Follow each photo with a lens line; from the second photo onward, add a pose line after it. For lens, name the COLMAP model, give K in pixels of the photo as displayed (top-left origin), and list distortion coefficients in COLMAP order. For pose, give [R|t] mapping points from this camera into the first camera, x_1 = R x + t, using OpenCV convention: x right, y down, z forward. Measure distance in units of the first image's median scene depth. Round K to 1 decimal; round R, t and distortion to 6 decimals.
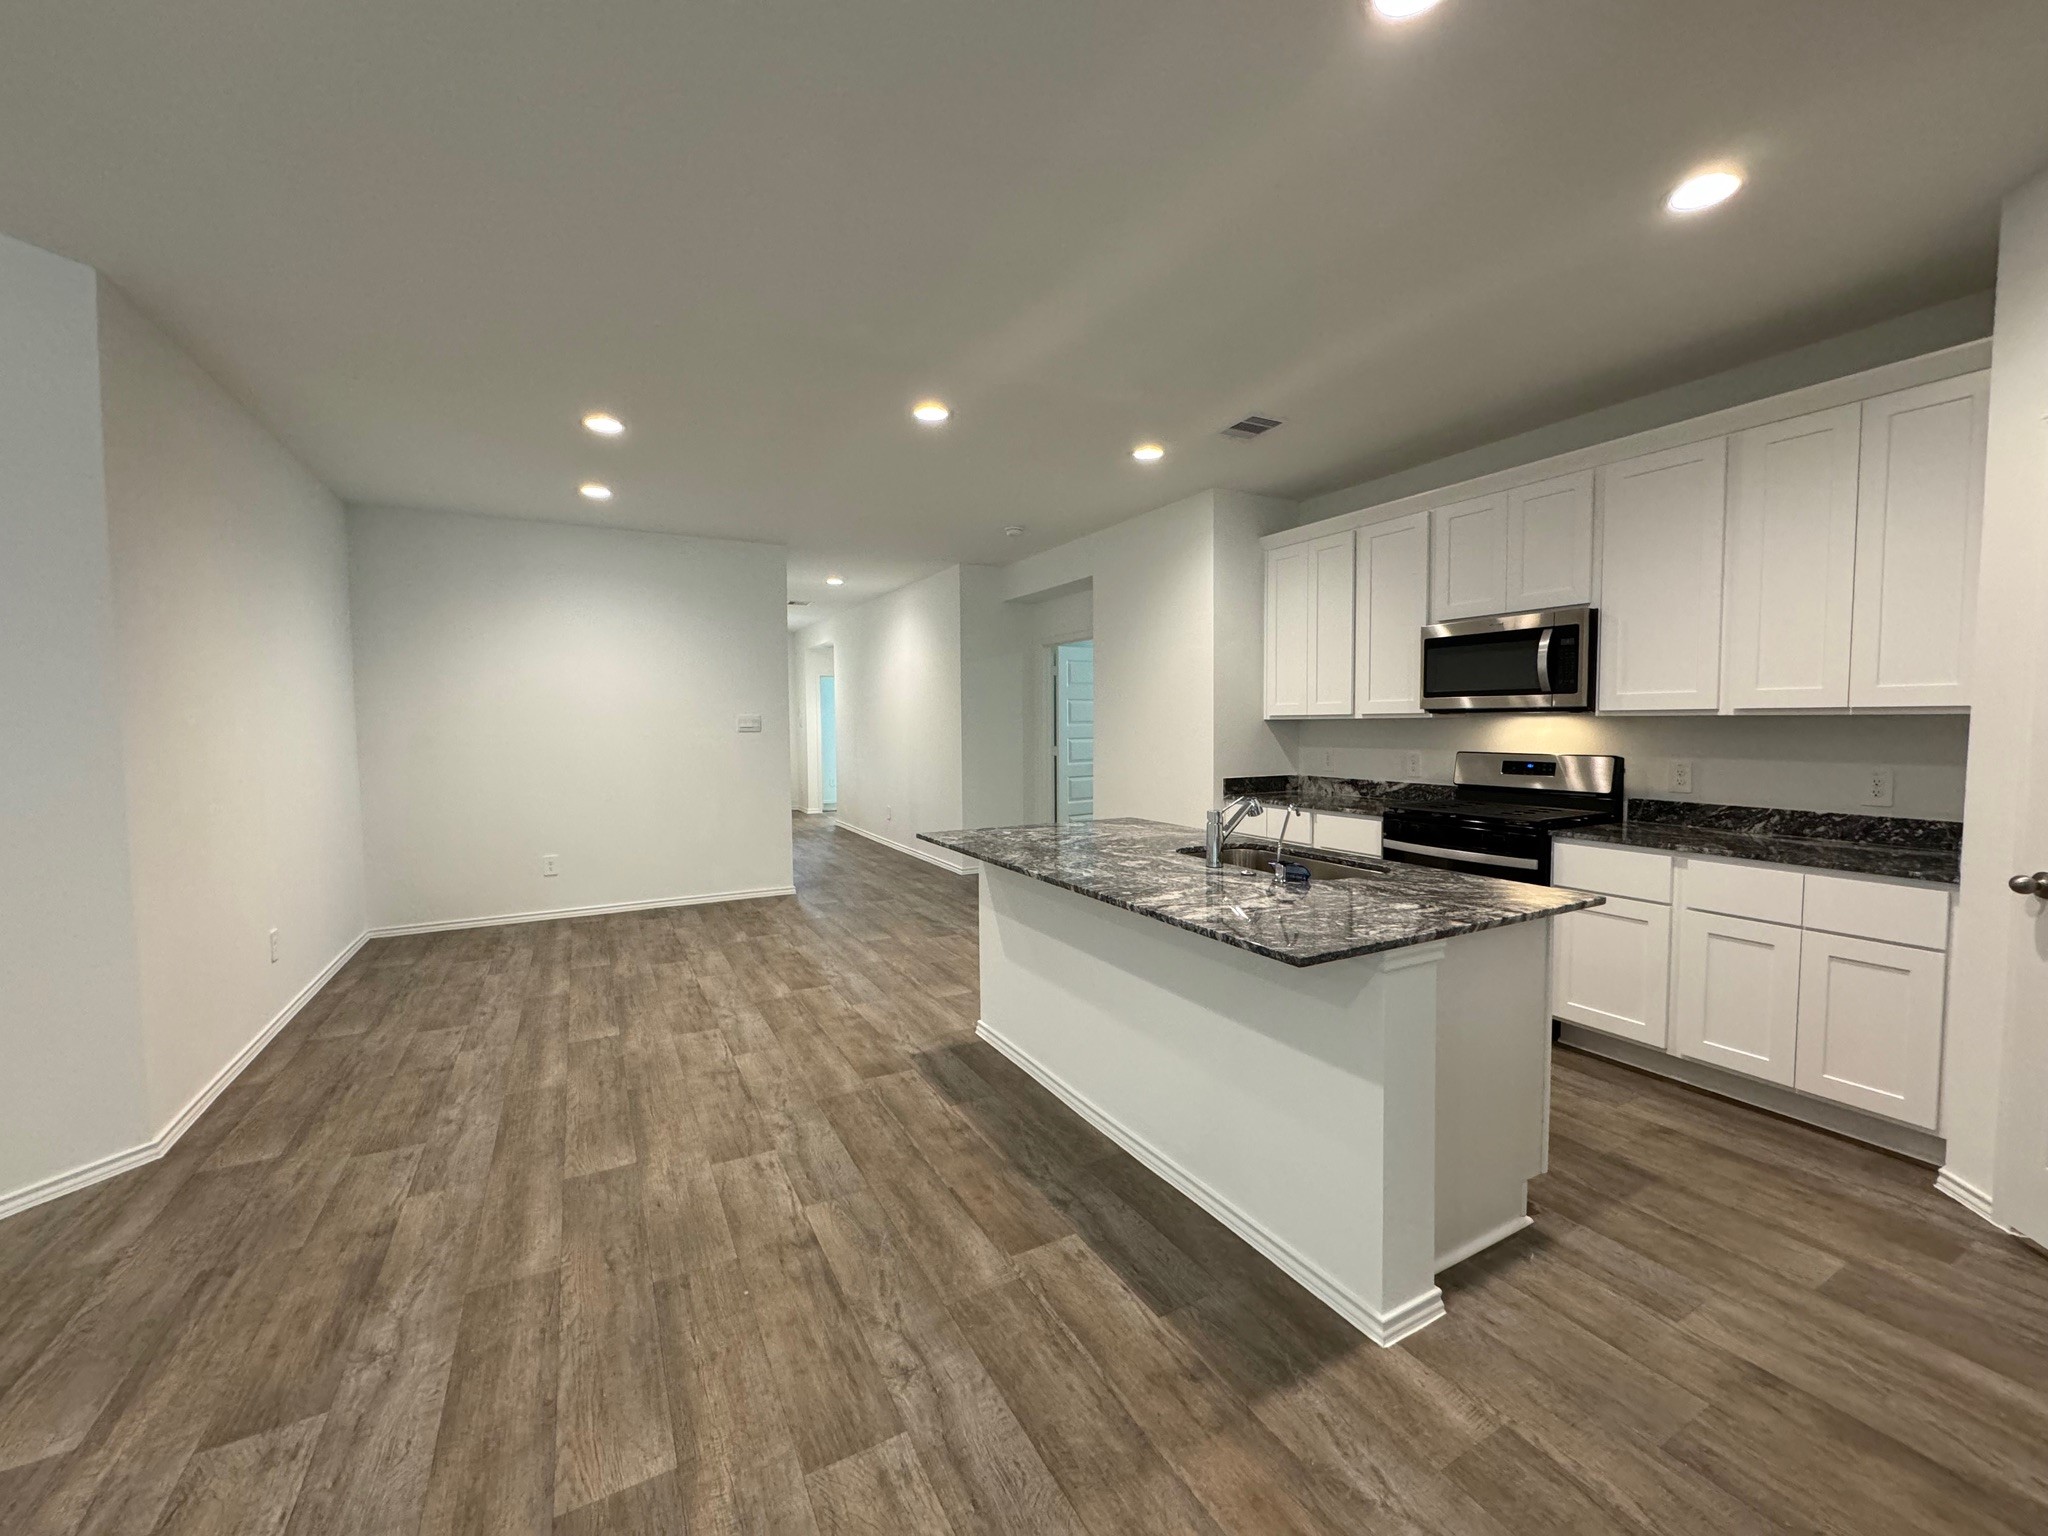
lens RADIAL K [[824.7, 0, 1011.1], [0, 824.7, 757.3], [0, 0, 1]] dist [-0.001234, -0.000069]
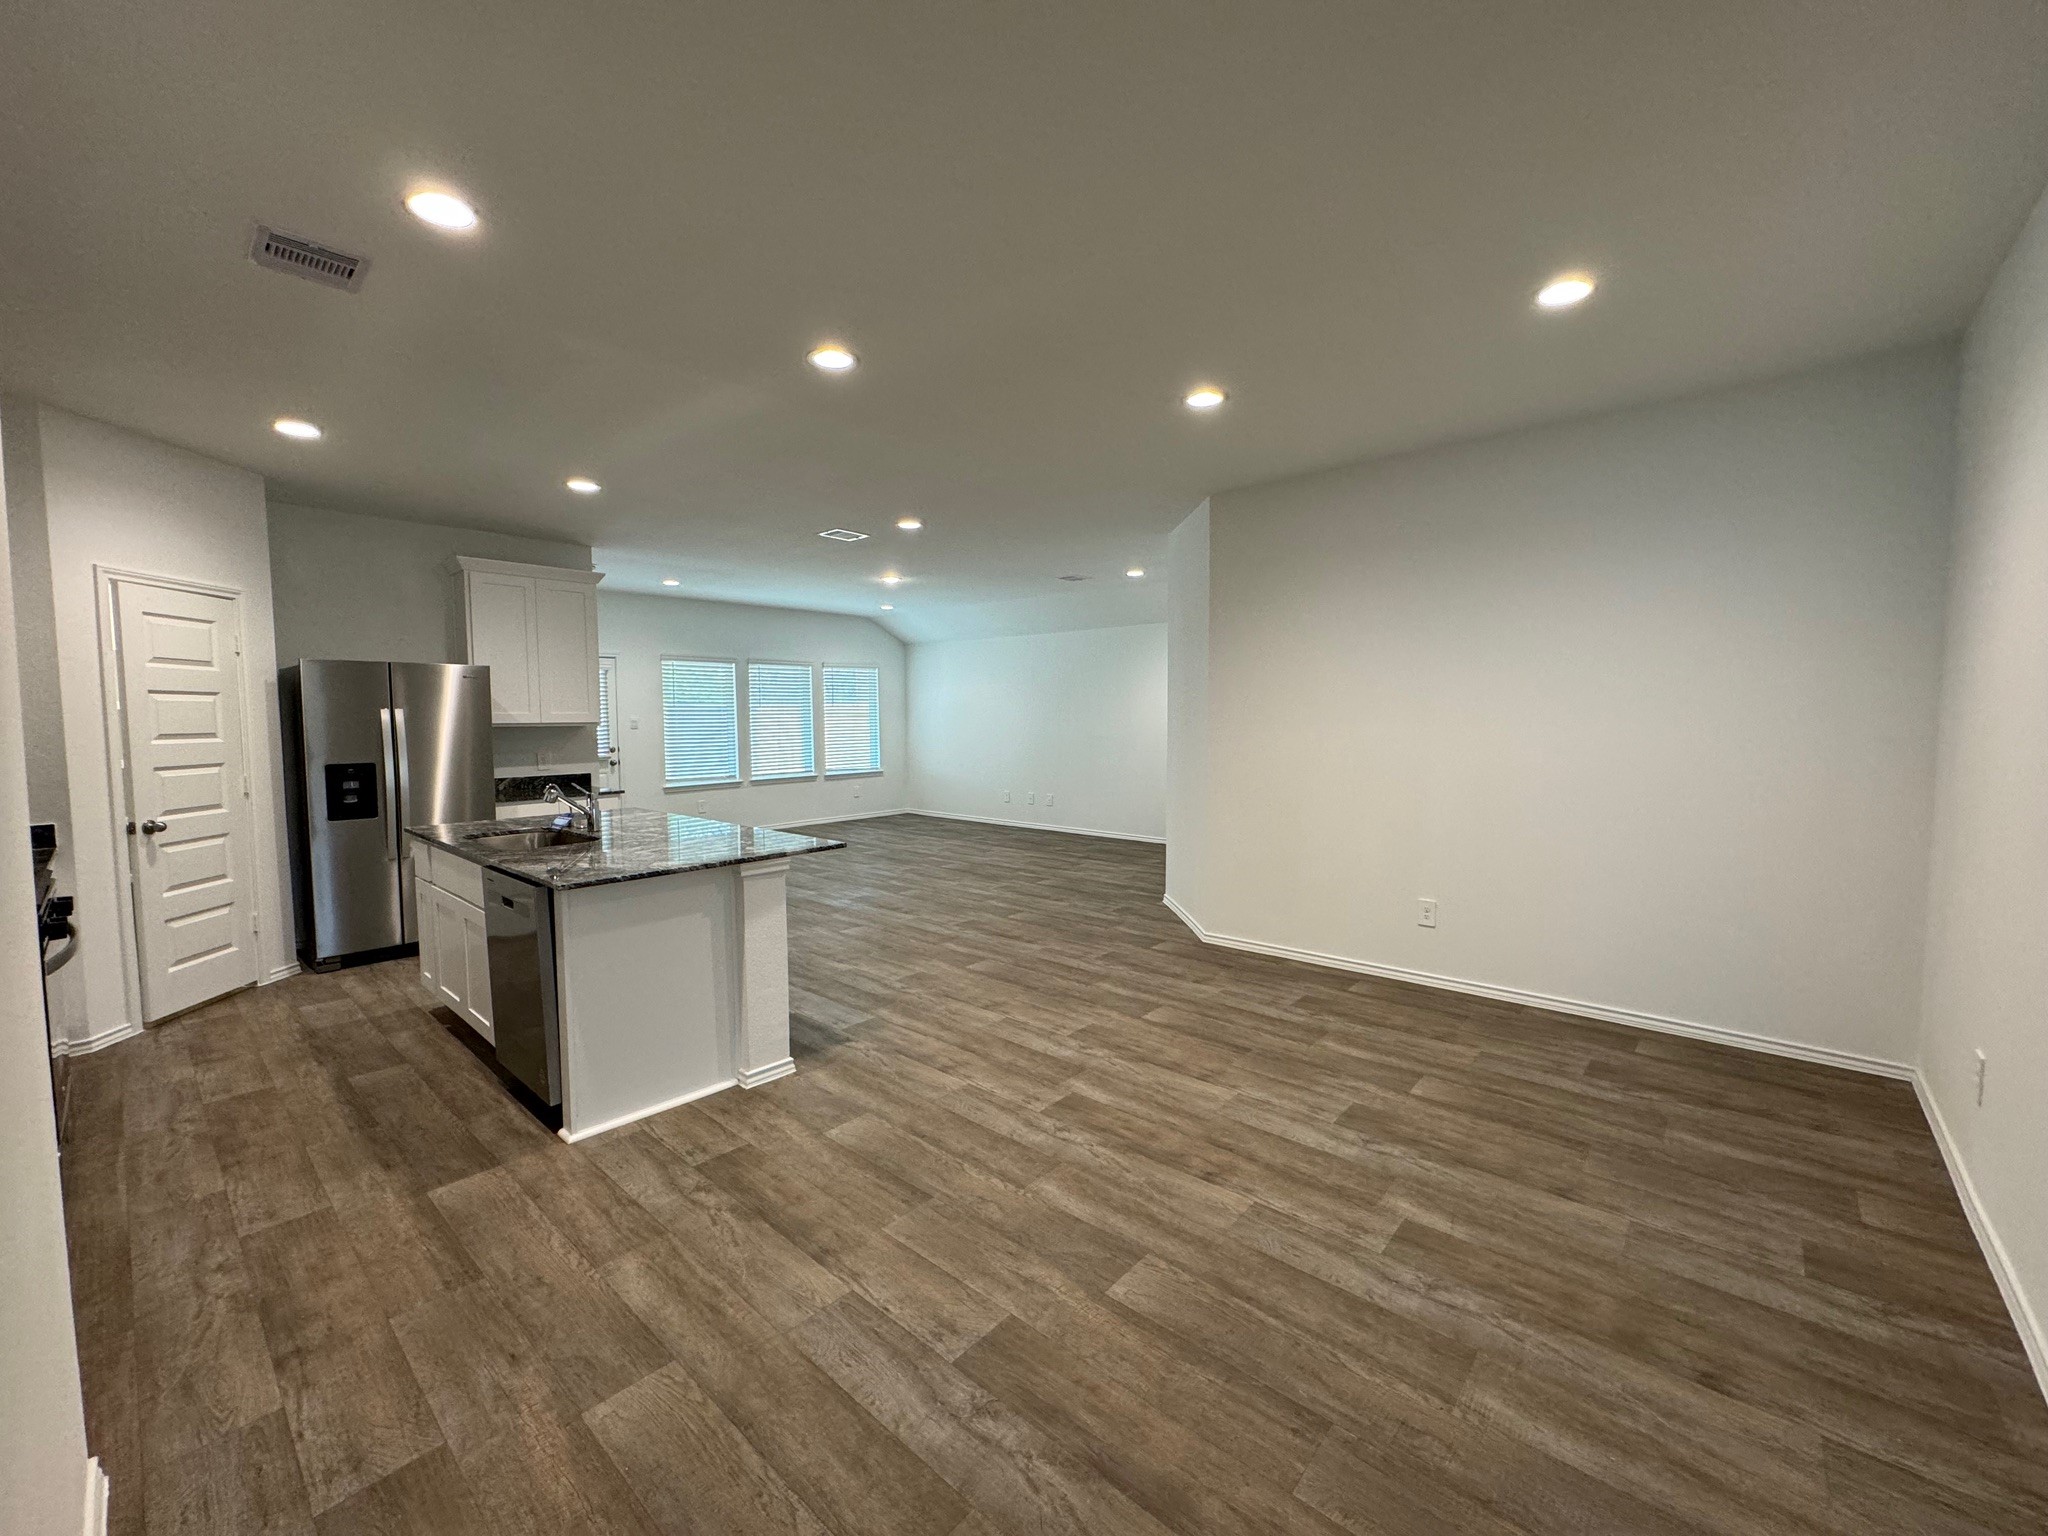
lens RADIAL K [[813.6, 0, 1028.1], [0, 813.6, 765.1], [0, 0, 1]] dist [-0.000833, 0.000311]
pose [[-0.933949, 0.036620, -0.355525, 0.024706], [-0.000793, 0.994522, 0.104520, -0.098237], [0.357405, 0.097898, -0.928804, 1.870812]]
